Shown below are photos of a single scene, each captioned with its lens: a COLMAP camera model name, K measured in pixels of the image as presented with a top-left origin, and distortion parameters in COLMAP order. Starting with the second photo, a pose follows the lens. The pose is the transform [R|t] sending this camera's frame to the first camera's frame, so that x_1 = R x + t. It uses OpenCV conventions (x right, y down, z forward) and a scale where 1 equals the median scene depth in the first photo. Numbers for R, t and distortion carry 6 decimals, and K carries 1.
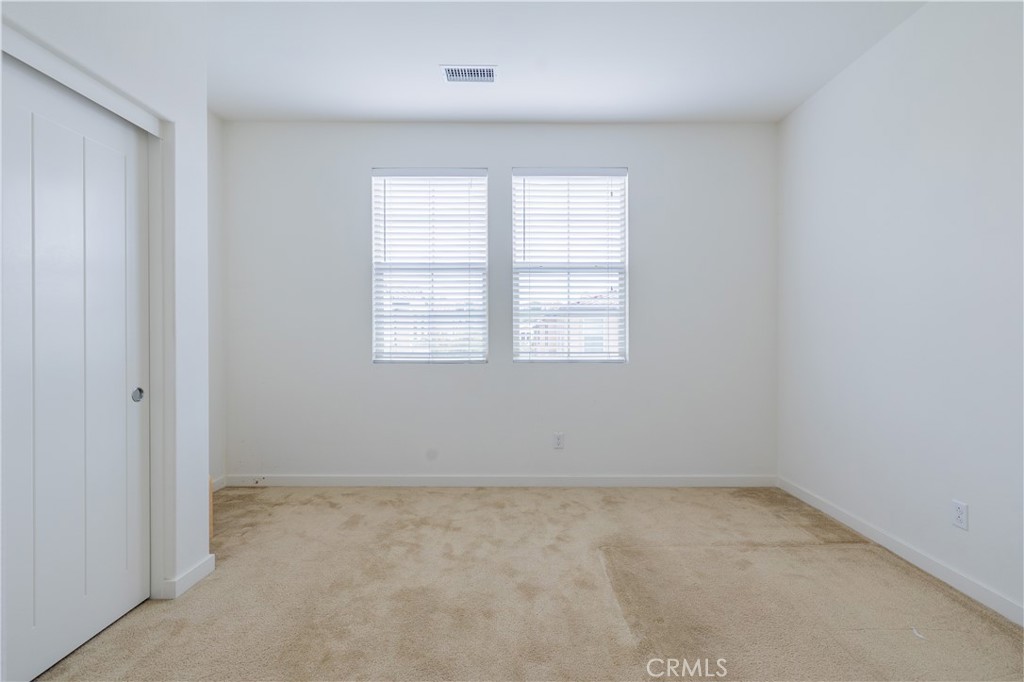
lens RADIAL K [[444.6, 0, 493.6], [0, 444.6, 329.2], [0, 0, 1]] dist [0.000821, 0.000046]
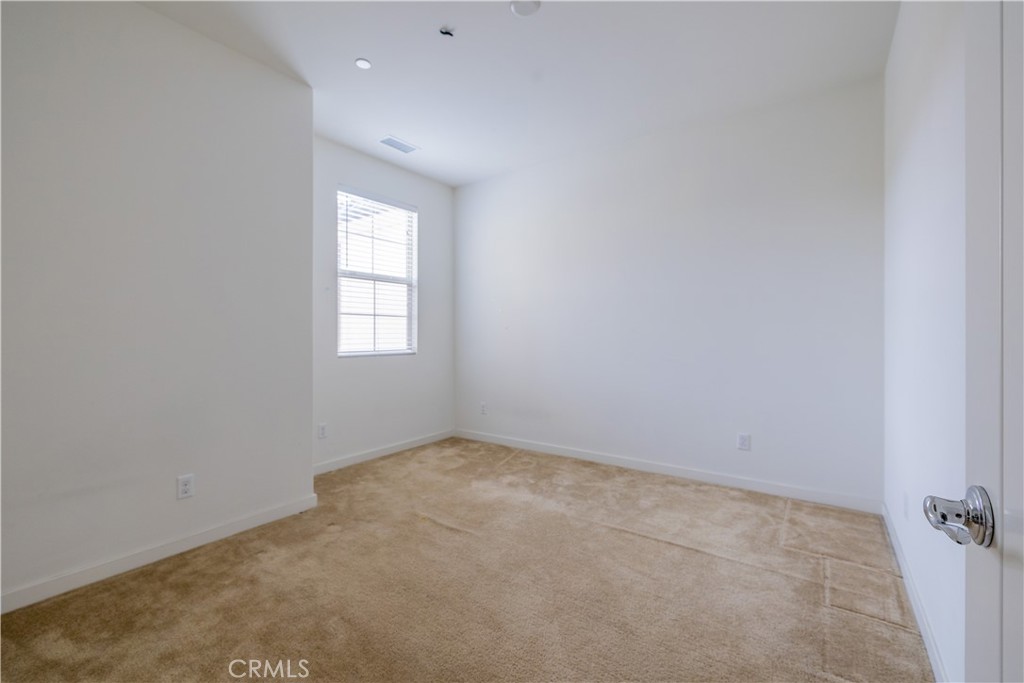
lens RADIAL K [[433.1, 0, 514.0], [0, 433.1, 337.9], [0, 0, 1]] dist [0.000189, -0.000136]
pose [[0.587727, -0.009432, 0.809004, -0.869896], [-0.008046, 0.999814, 0.017502, 0.001982], [-0.809019, -0.016796, 0.587542, 0.003021]]
